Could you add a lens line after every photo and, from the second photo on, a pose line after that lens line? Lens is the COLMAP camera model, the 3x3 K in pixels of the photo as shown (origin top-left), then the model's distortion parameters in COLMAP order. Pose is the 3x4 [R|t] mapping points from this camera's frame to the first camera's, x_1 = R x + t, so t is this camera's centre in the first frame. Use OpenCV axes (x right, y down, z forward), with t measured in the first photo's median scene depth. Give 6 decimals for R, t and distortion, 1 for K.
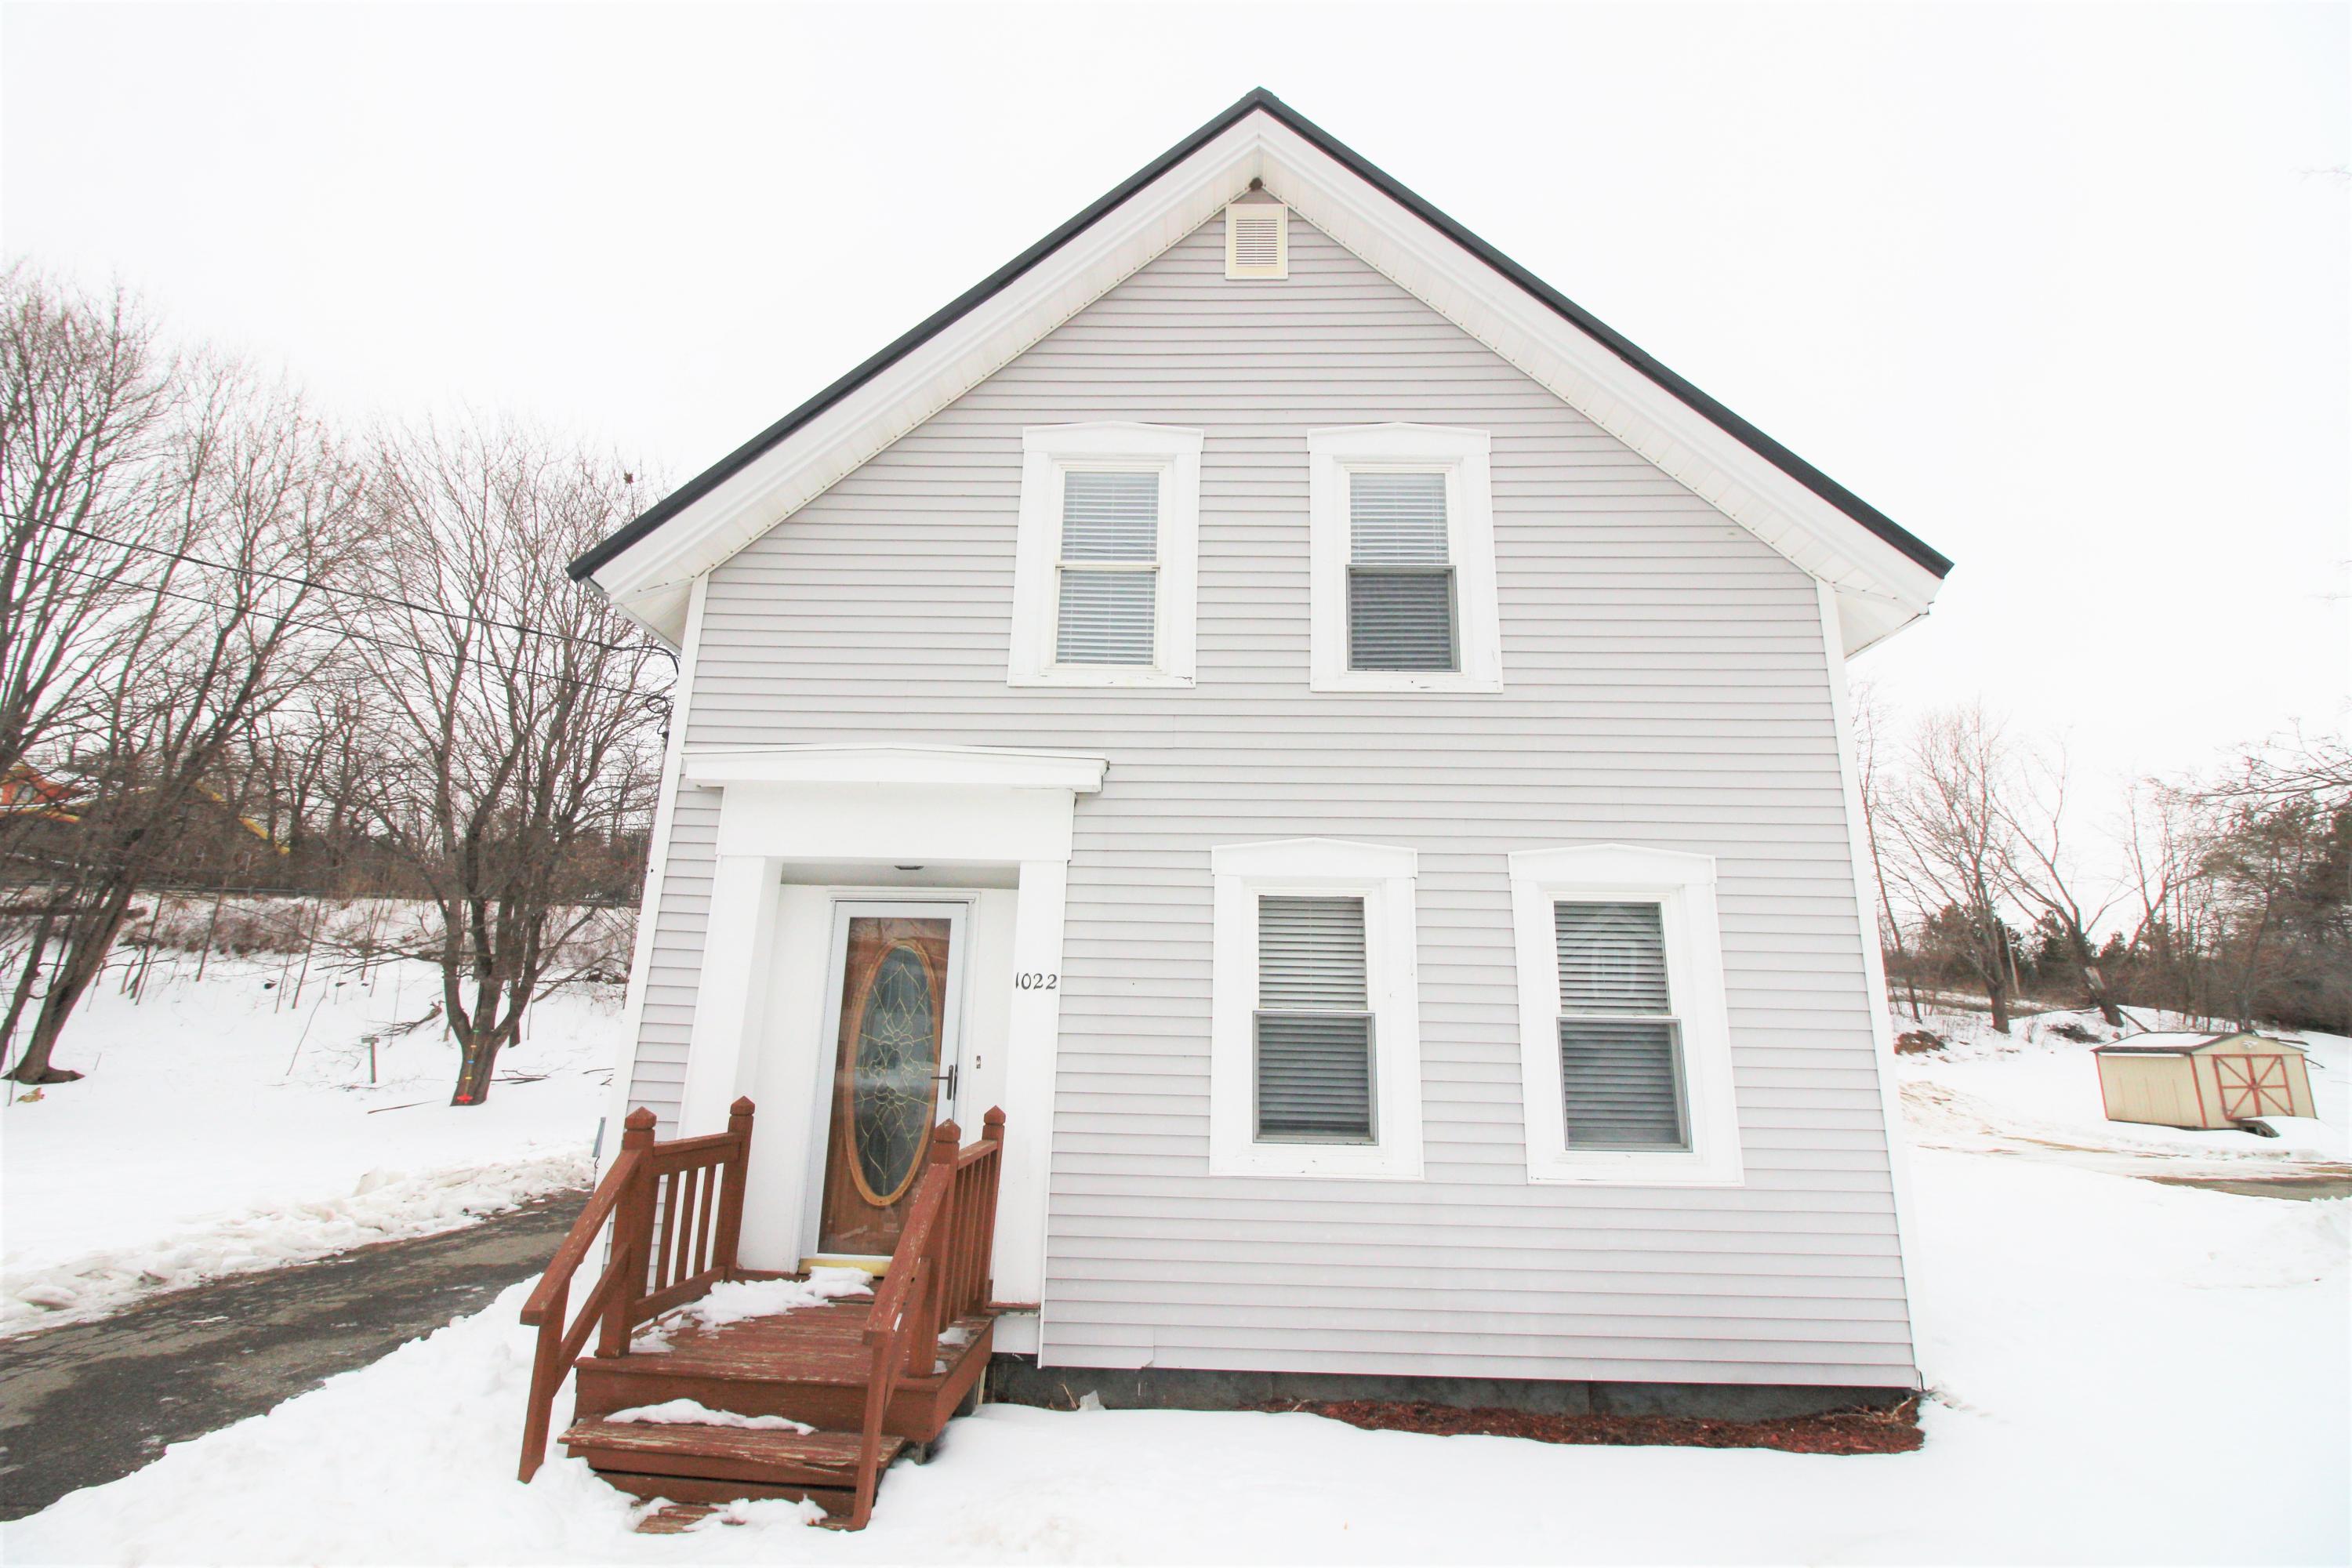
lens RADIAL K [[1057.3, 0, 1176.0], [0, 1057.3, 784.0], [0, 0, 1]] dist [0.002420, -0.014199]
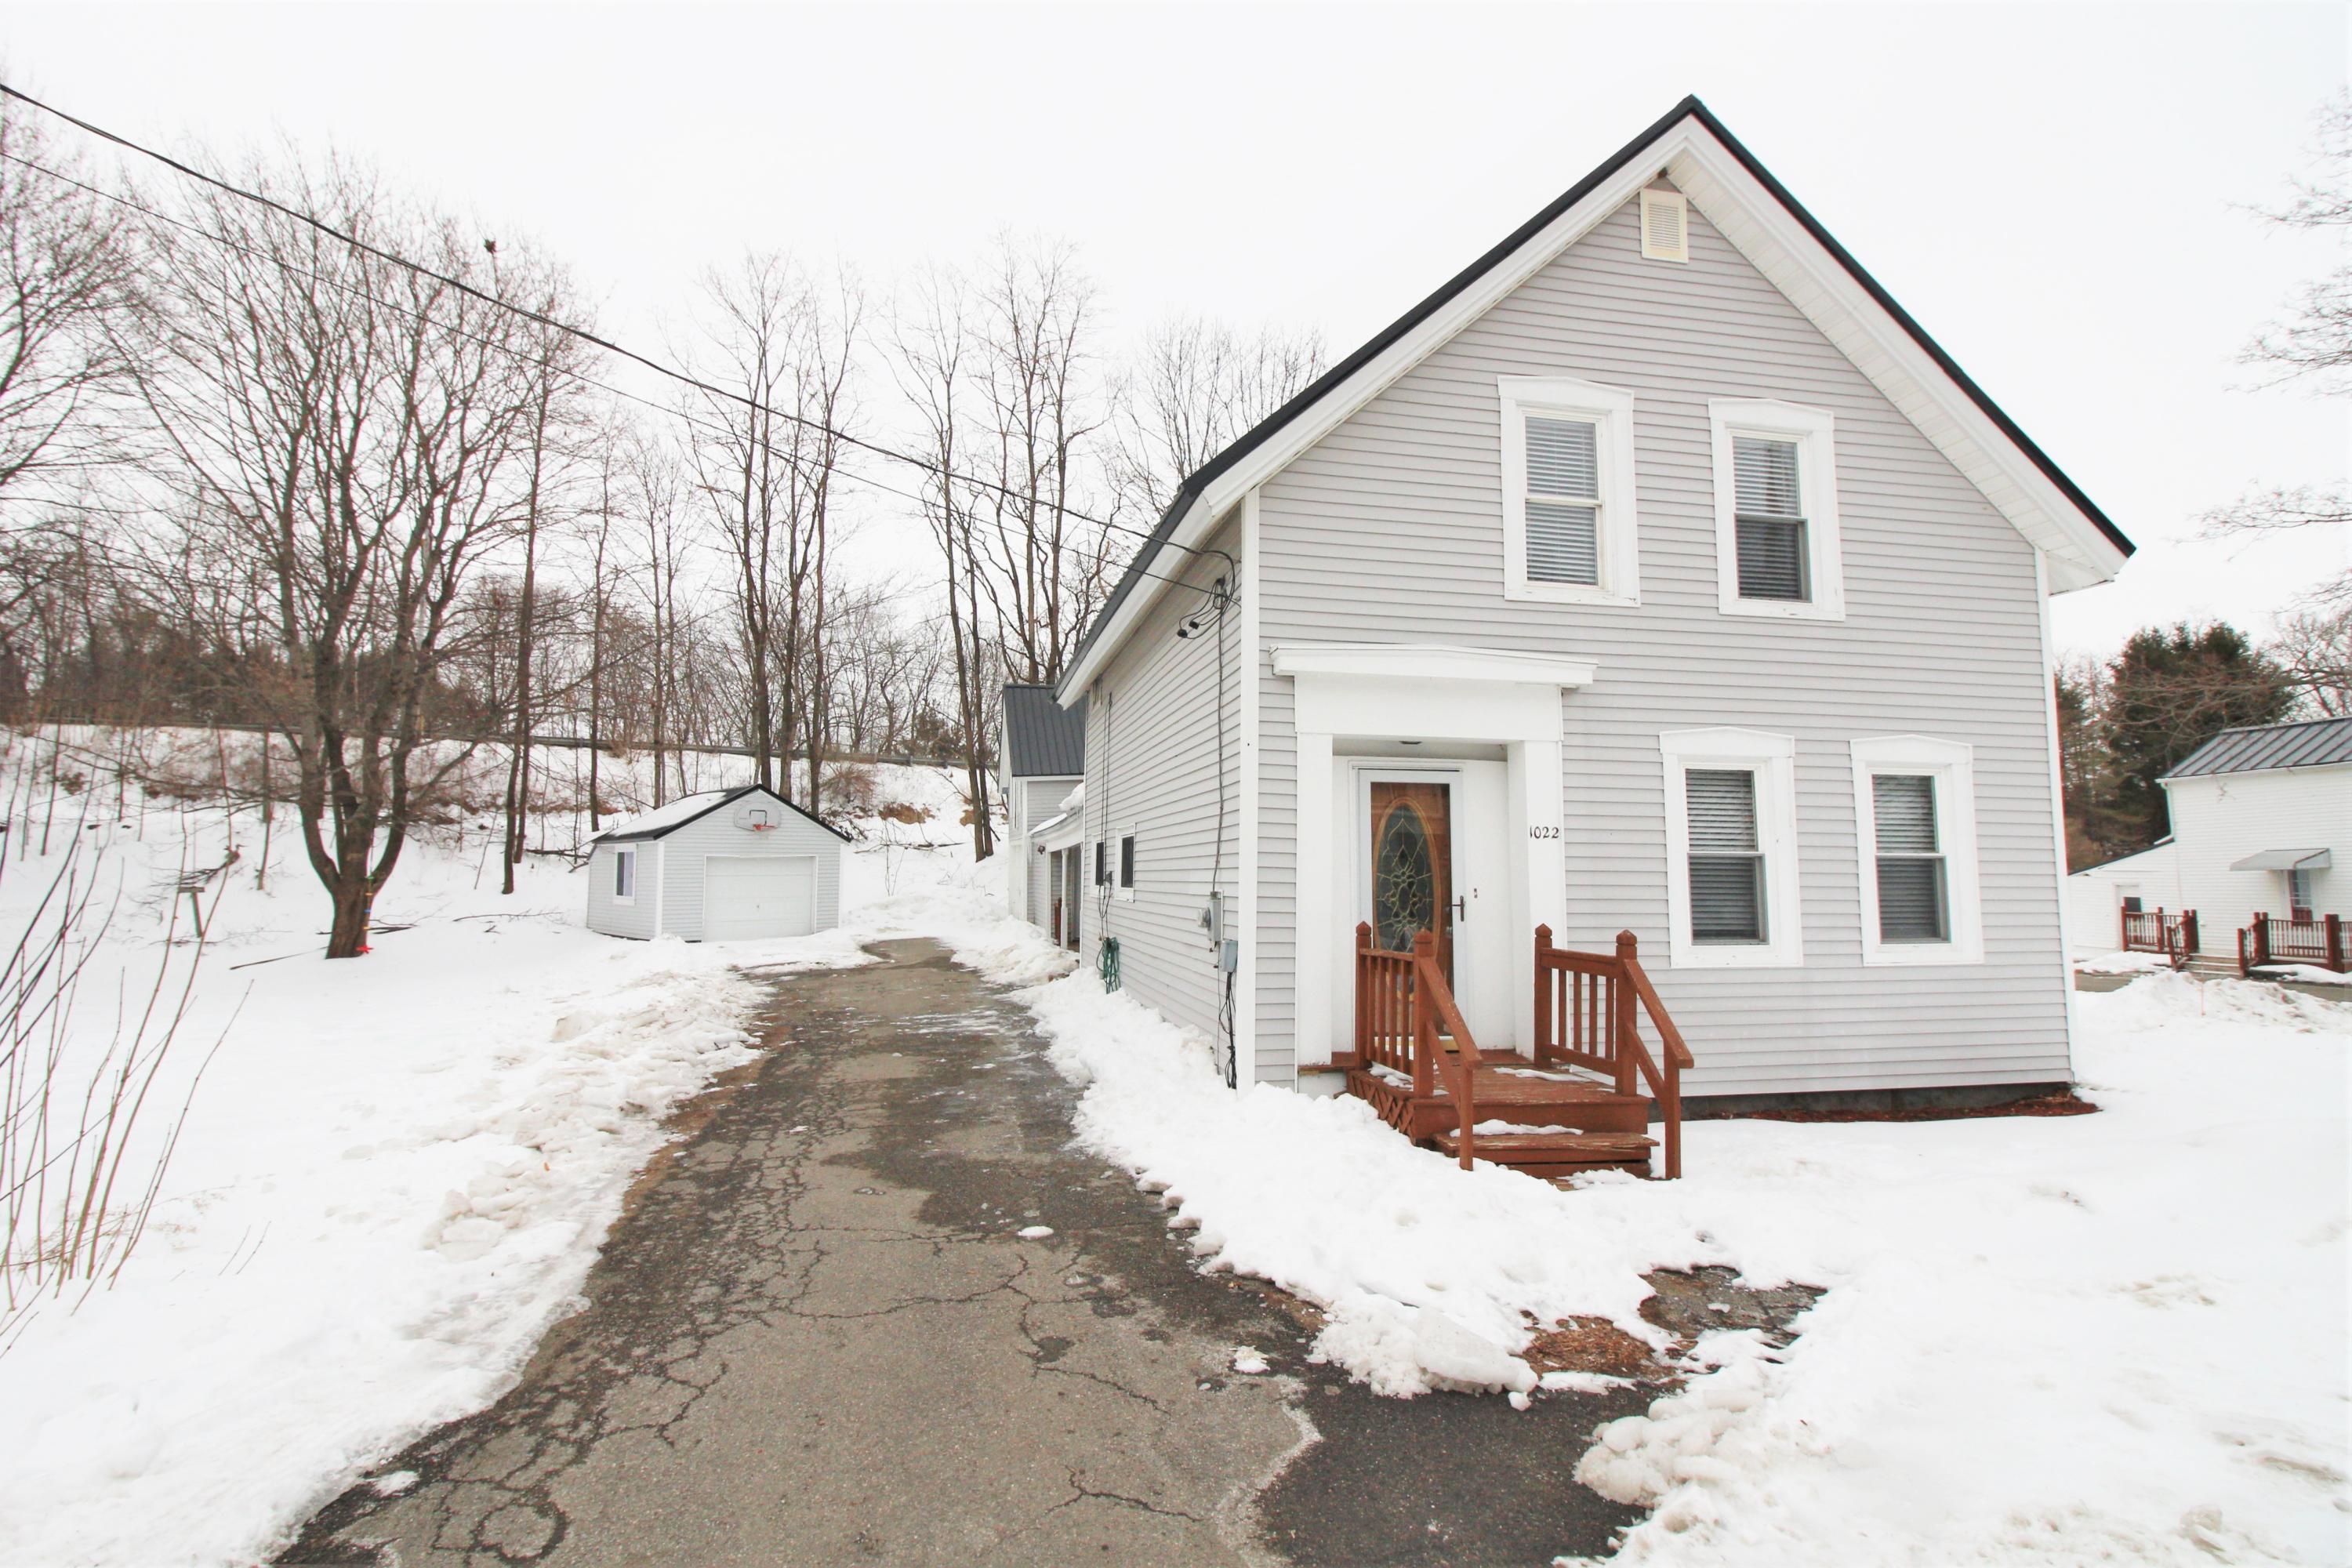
lens RADIAL K [[1100.0, 0, 1168.7], [0, 1100.0, 779.0], [0, 0, 1]] dist [-0.000511, -0.011457]
pose [[0.975918, 0.005697, 0.218065, -0.740252], [-0.038166, 0.988699, 0.144975, -0.050327], [-0.214775, -0.149806, 0.965106, -0.178064]]
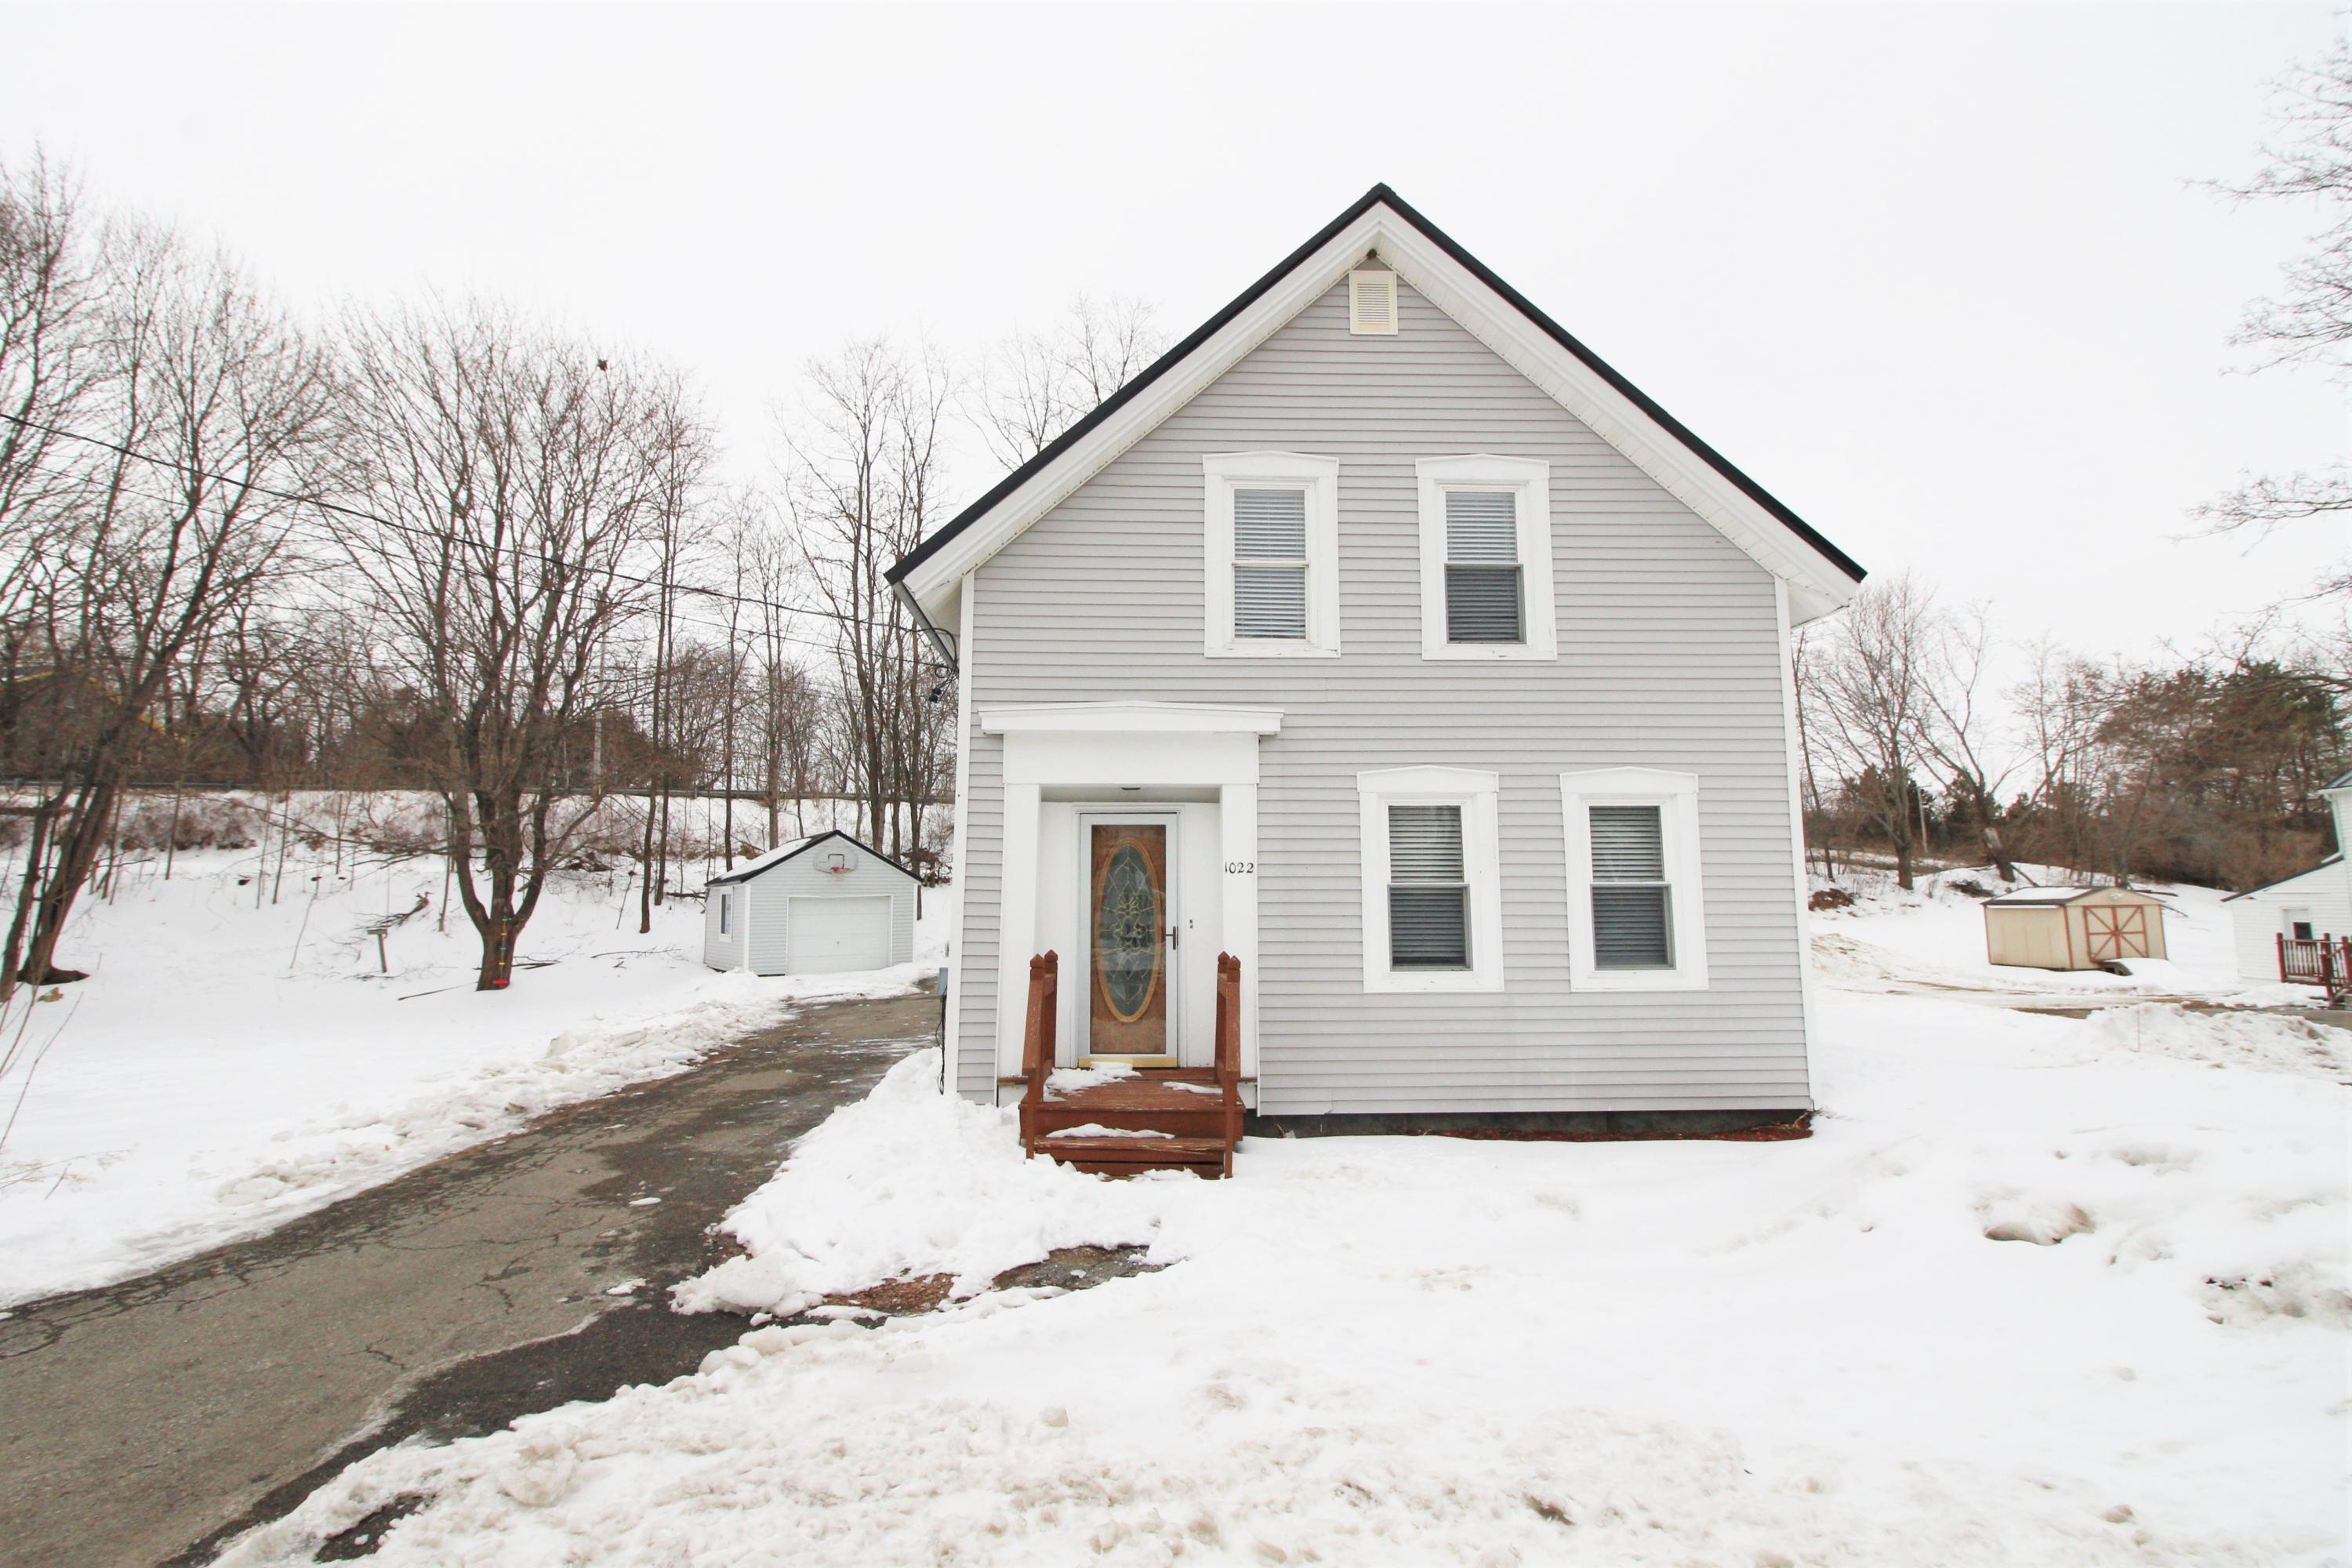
lens RADIAL K [[1097.9, 0, 1176.0], [0, 1097.9, 784.0], [0, 0, 1]] dist [0.003383, -0.013763]
pose [[0.997697, -0.015999, 0.065919, -0.263041], [0.007988, 0.992737, 0.120043, -0.089904], [-0.067360, -0.119240, 0.990578, -0.388687]]
